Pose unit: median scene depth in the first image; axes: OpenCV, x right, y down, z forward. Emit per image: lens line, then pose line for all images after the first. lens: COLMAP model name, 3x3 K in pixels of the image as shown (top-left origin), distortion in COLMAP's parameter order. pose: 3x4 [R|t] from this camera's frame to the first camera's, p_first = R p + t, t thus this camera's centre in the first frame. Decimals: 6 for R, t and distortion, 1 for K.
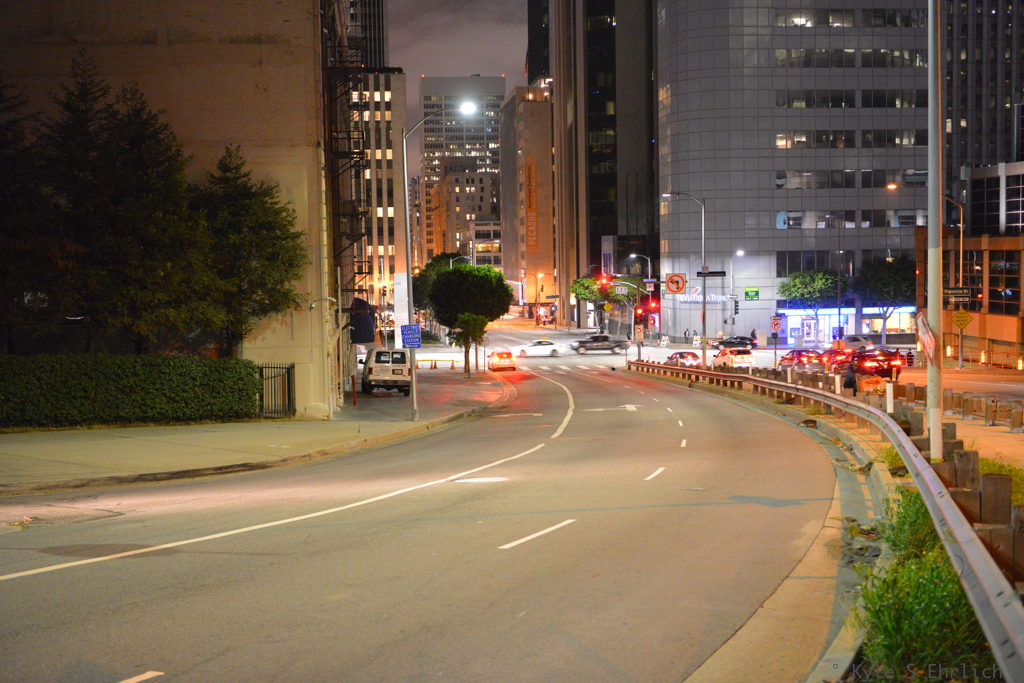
lens RADIAL K [[1219.5, 0, 503.1], [0, 1219.5, 338.7], [0, 0, 1]] dist [-0.025445, 0.019812]
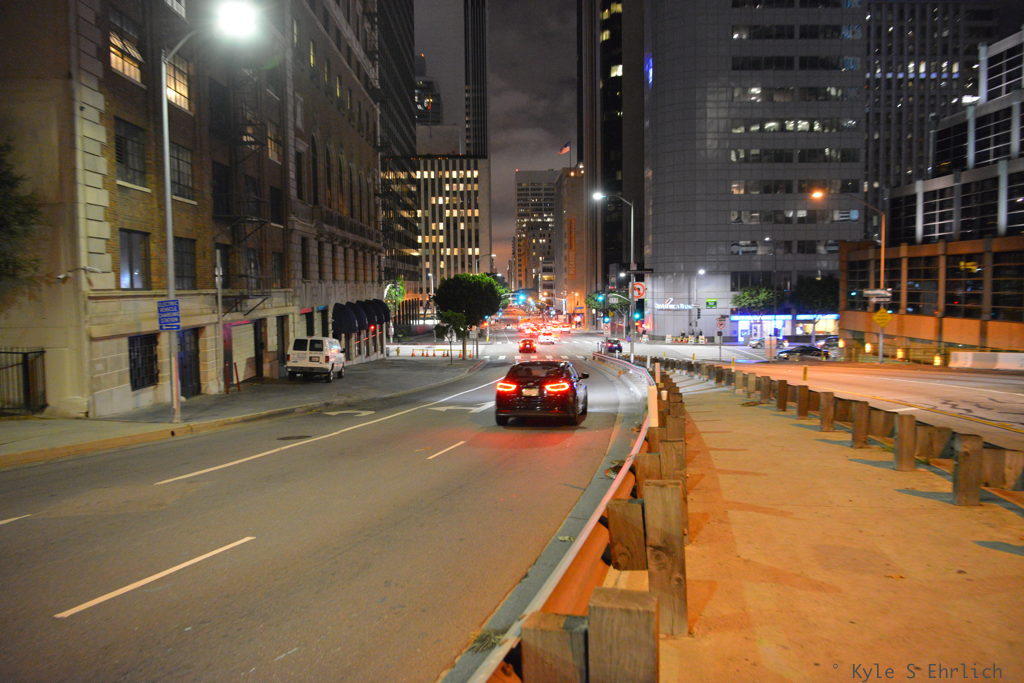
lens RADIAL K [[750.6, 0, 506.2], [0, 750.6, 338.0], [0, 0, 1]] dist [-0.022640, 0.006012]
pose [[0.995723, 0.012327, -0.091559, 0.057397], [-0.012341, 0.999924, 0.000422, 0.003116], [0.091557, 0.000710, 0.995800, 0.168367]]
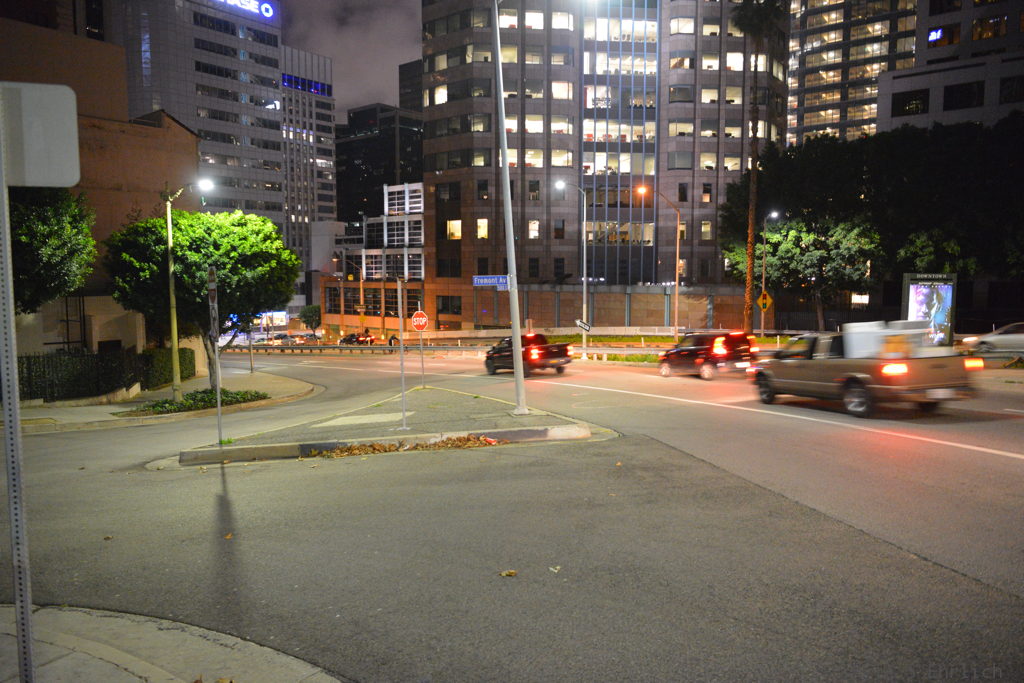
lens RADIAL K [[698.7, 0, 506.1], [0, 698.7, 337.4], [0, 0, 1]] dist [-0.018423, 0.006730]
pose [[0.709699, -0.048041, 0.702865, -0.196800], [0.038238, 0.998828, 0.029659, -0.005152], [-0.703466, 0.005827, 0.710705, -0.068945]]
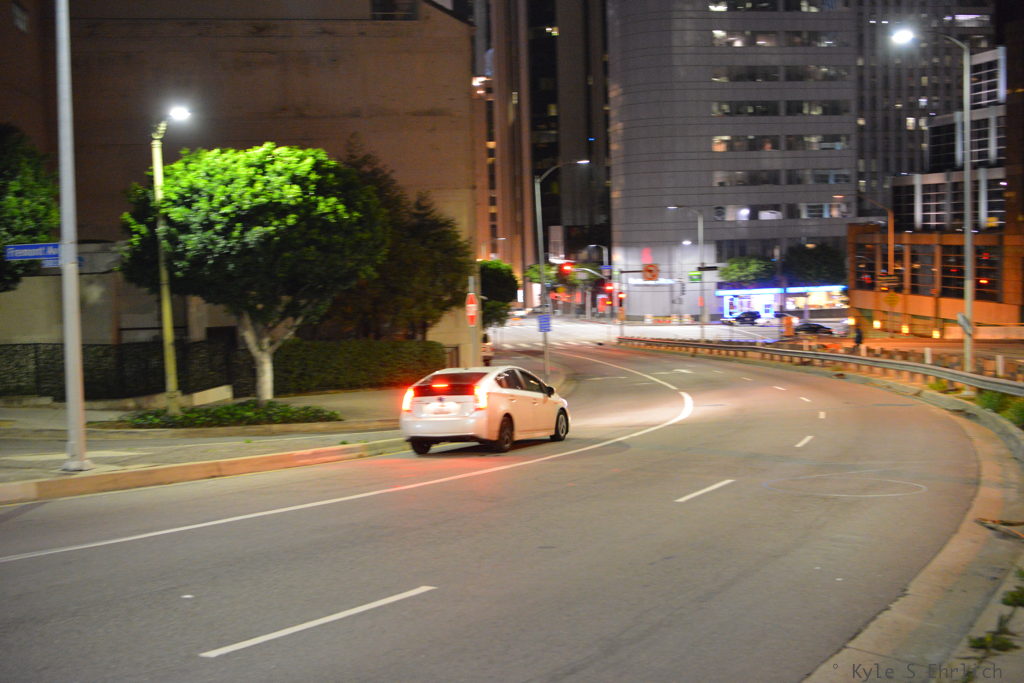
lens RADIAL K [[1189.2, 0, 504.8], [0, 1189.2, 336.7], [0, 0, 1]] dist [-0.026190, -0.000410]
pose [[0.996231, -0.019524, 0.084516, -0.073832], [0.018083, 0.999678, 0.017783, -0.003636], [-0.084836, -0.016188, 0.996263, -0.114445]]
